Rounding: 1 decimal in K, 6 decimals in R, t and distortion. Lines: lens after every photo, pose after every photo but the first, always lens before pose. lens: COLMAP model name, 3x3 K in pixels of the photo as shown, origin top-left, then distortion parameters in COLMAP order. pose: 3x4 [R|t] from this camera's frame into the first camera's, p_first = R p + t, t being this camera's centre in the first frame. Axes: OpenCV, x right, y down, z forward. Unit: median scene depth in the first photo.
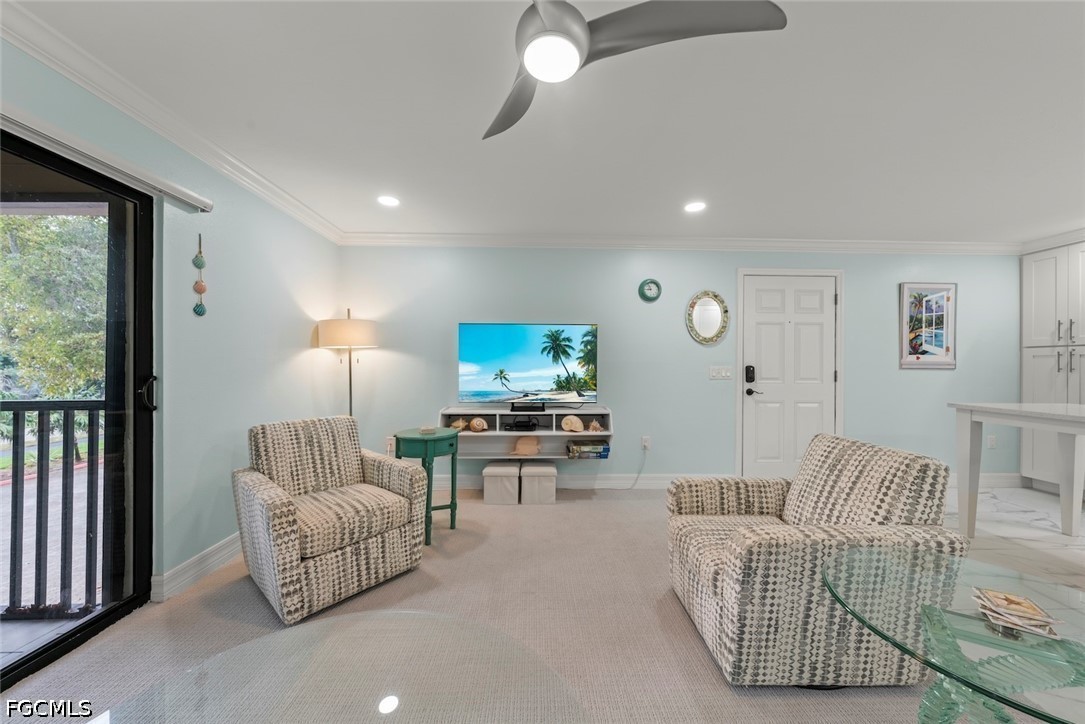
lens RADIAL K [[371.4, 0, 544.0], [0, 371.4, 365.8], [0, 0, 1]] dist [-0.005264, 0.000058]
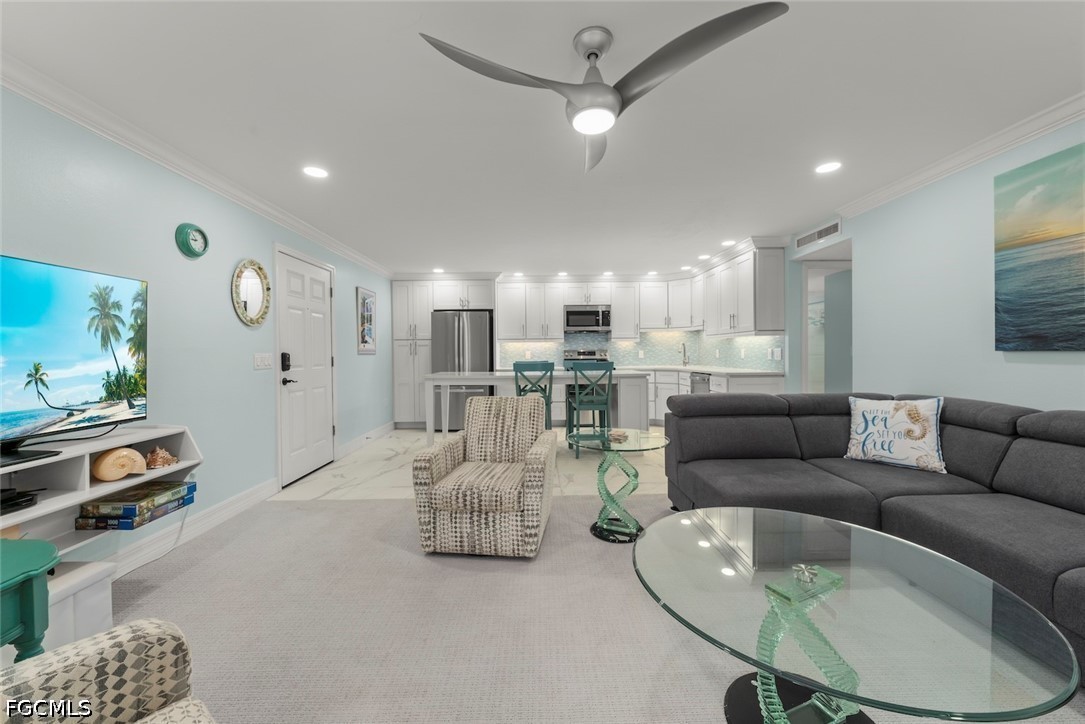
lens RADIAL K [[420.8, 0, 538.6], [0, 420.8, 359.7], [0, 0, 1]] dist [-0.000965, -0.000133]
pose [[0.011775, -0.022263, 0.999683, -0.506912], [0.004340, 0.999744, 0.022214, -0.003658], [-0.999921, 0.004077, 0.011869, 0.394521]]
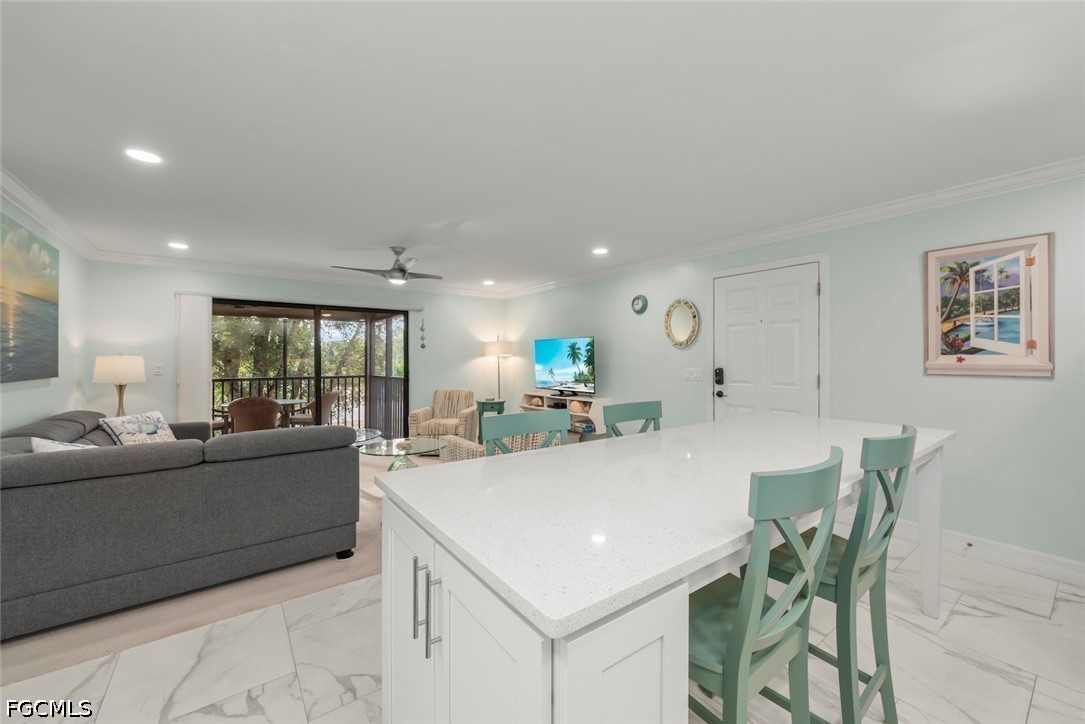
lens RADIAL K [[420.8, 0, 538.6], [0, 420.8, 359.7], [0, 0, 1]] dist [-0.000965, -0.000133]
pose [[0.574837, -0.003299, -0.818261, 1.302378], [0.005838, 0.999983, 0.000069, -0.027631], [0.818247, -0.004817, 0.574846, -0.060654]]
